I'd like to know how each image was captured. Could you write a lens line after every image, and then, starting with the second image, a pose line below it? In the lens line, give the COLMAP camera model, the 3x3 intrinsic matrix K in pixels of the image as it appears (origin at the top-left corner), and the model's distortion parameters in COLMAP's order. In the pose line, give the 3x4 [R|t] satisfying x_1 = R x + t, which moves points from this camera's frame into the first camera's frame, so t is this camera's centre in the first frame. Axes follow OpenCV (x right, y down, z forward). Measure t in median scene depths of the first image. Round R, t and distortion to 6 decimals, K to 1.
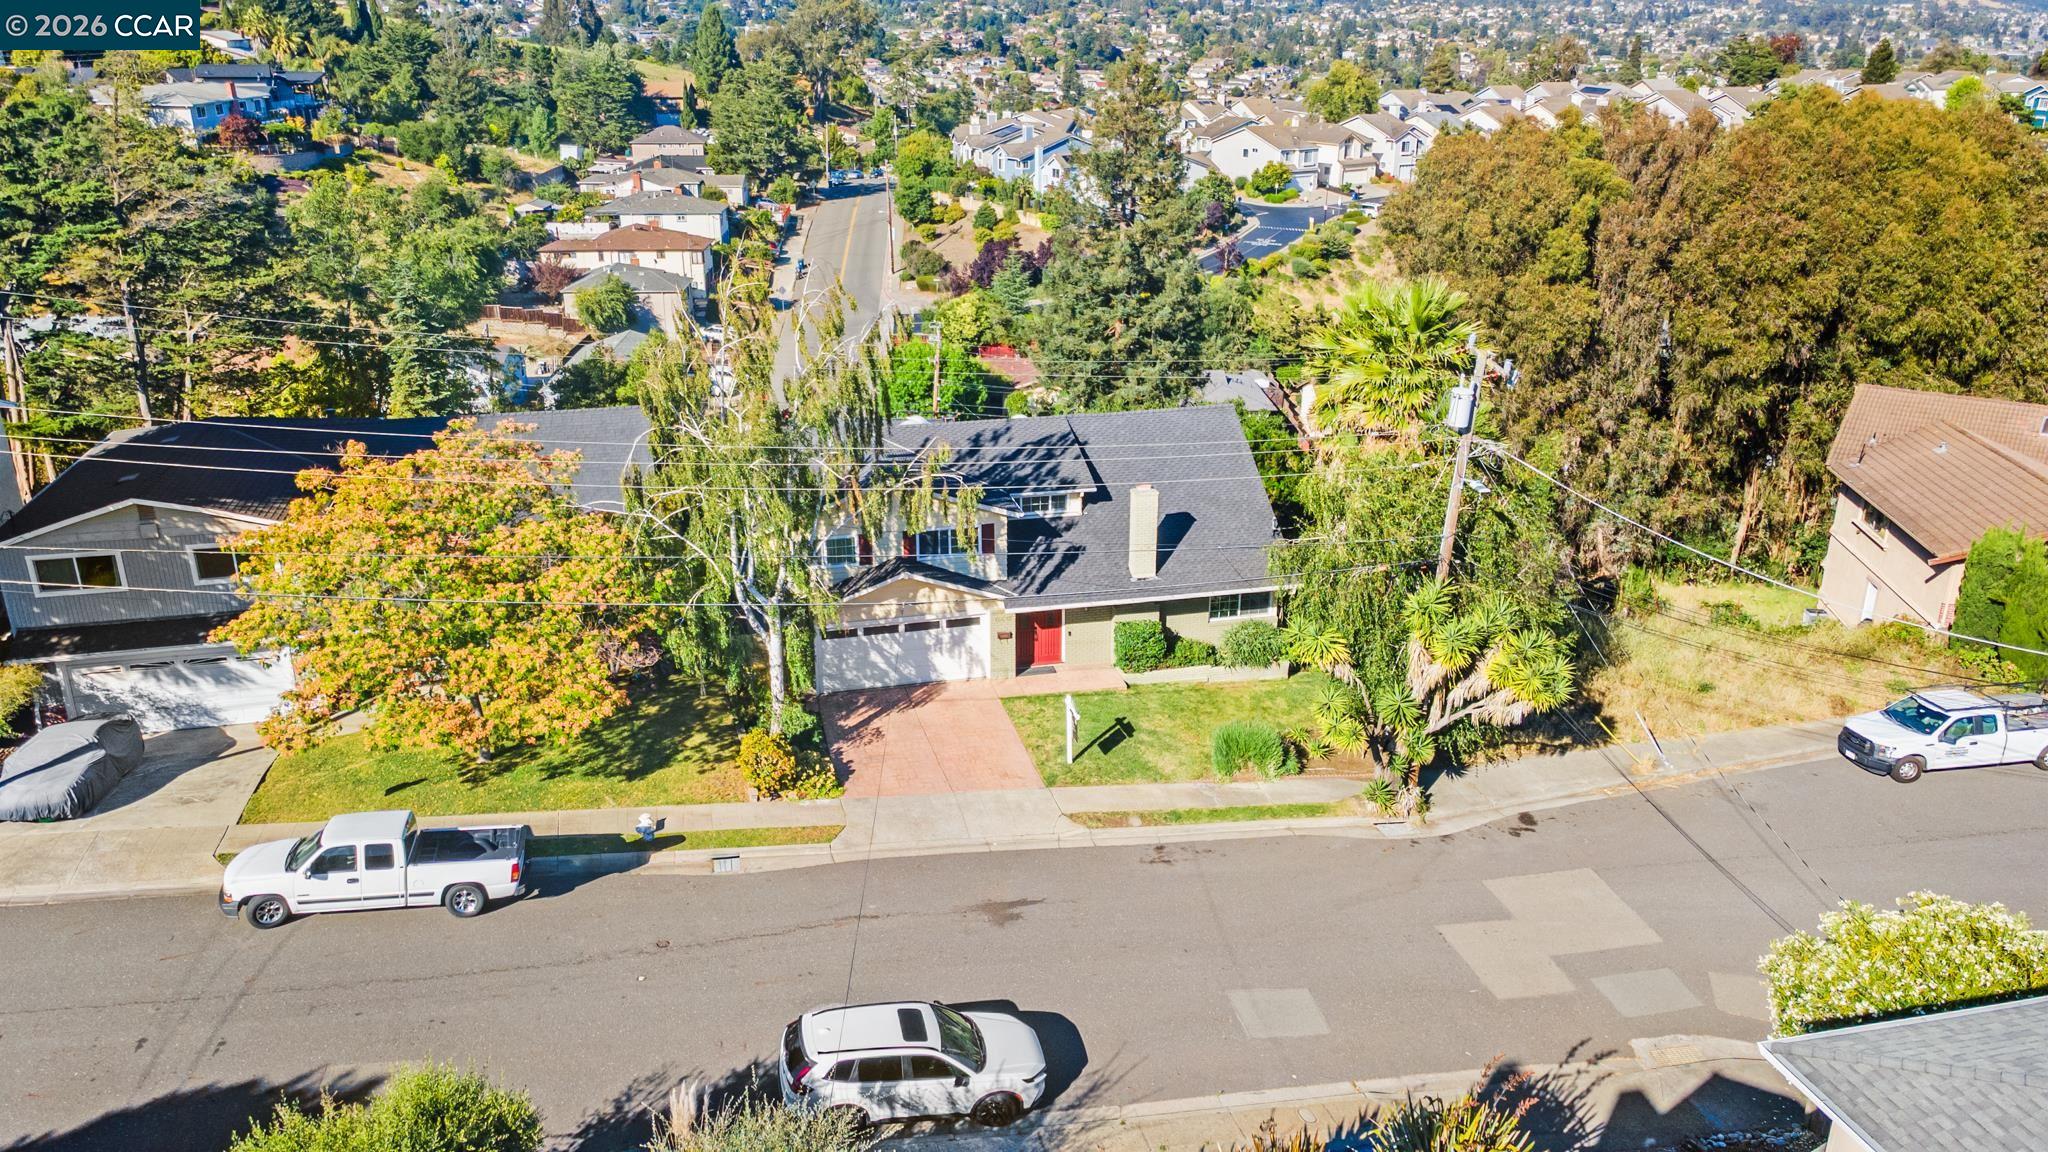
lens RADIAL K [[1478.4, 0, 1025.9], [0, 1478.4, 563.8], [0, 0, 1]] dist [0.019308, 0.032089]
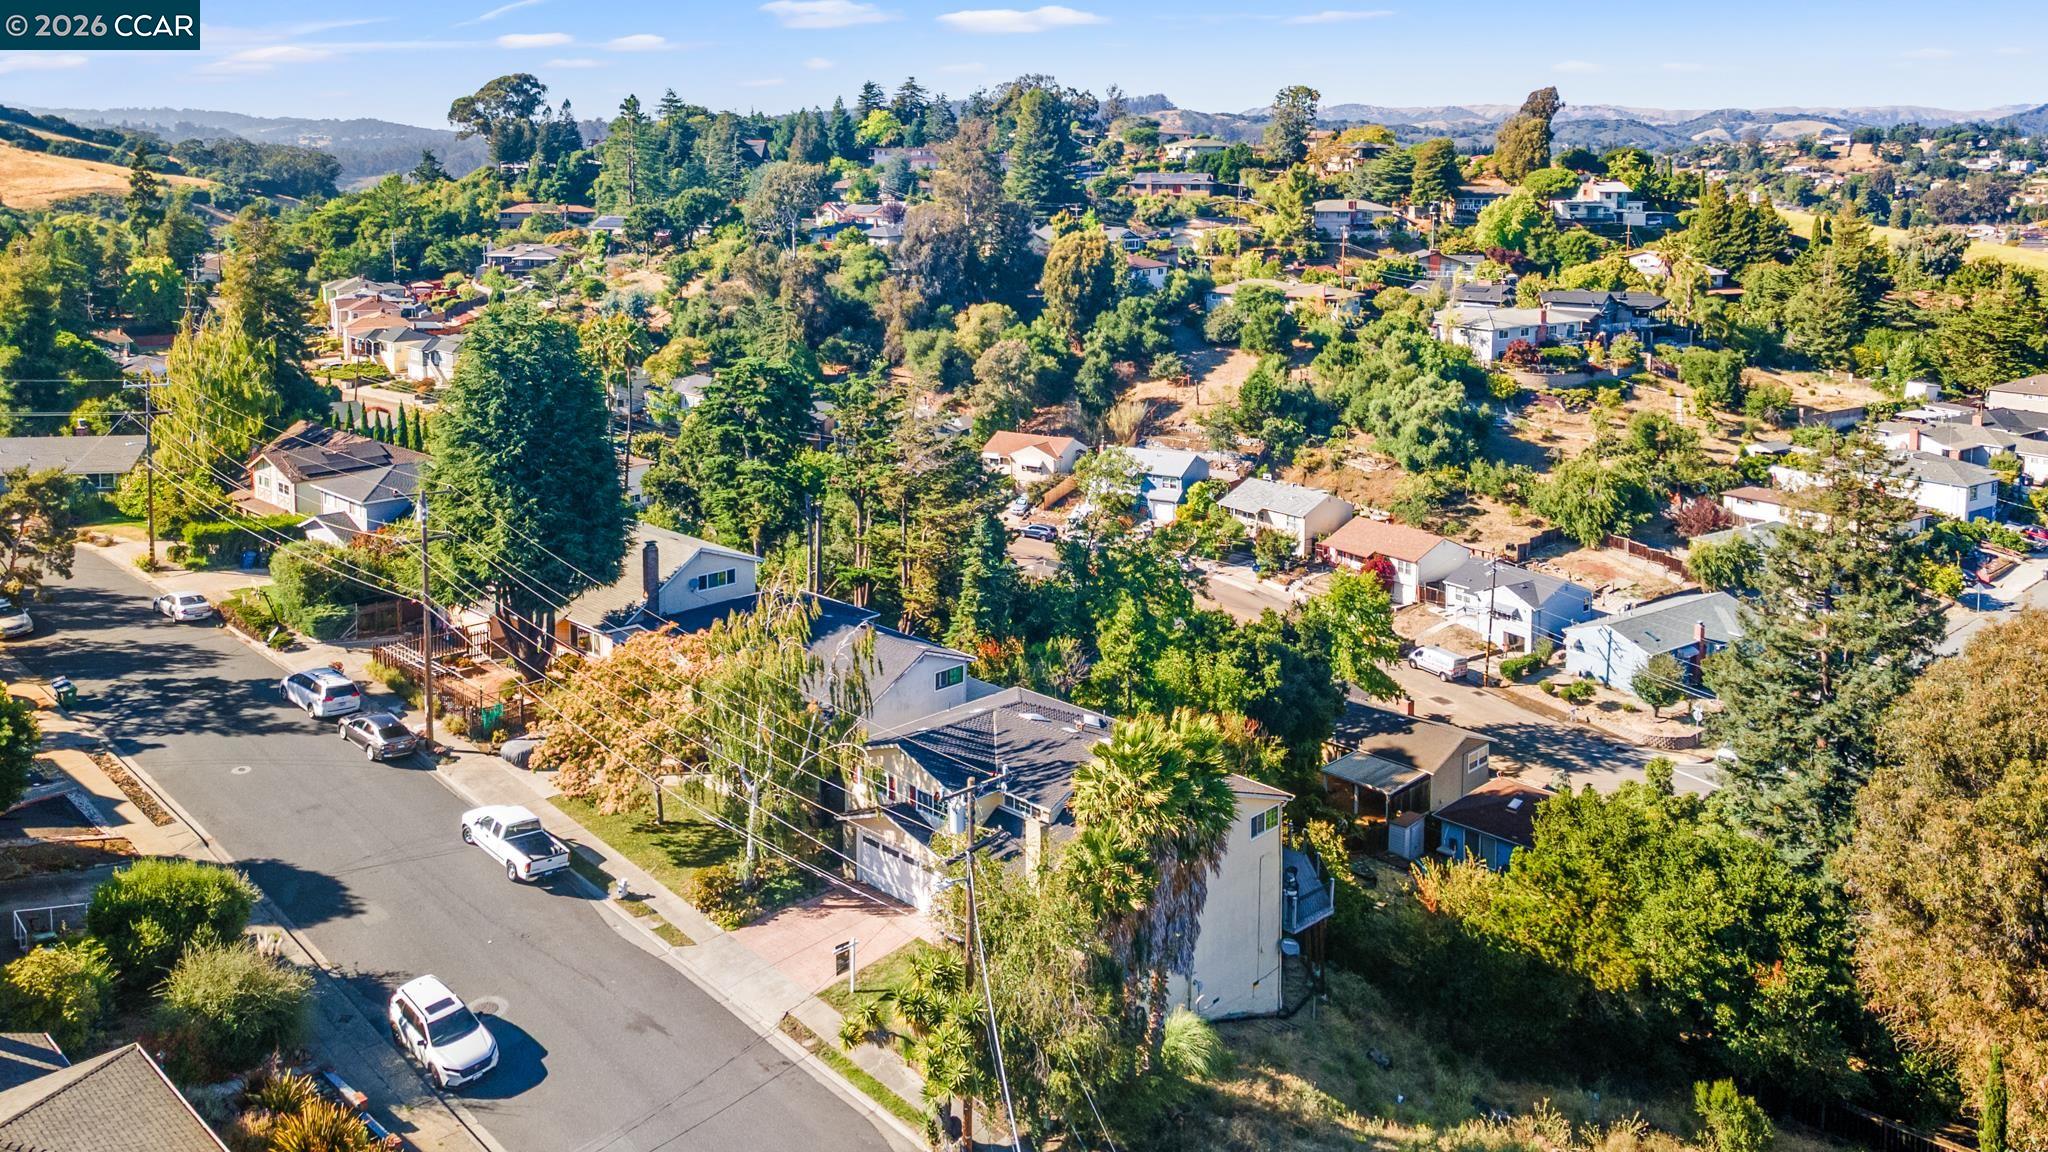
lens RADIAL K [[1527.3, 0, 1030.6], [0, 1527.3, 303.9], [0, 0, 1]] dist [0.017453, -0.006352]
pose [[0.539065, 0.074887, -0.838928, 1.099639], [-0.300926, 0.947421, -0.108793, -0.313718], [0.786671, 0.311102, 0.533257, 0.171357]]
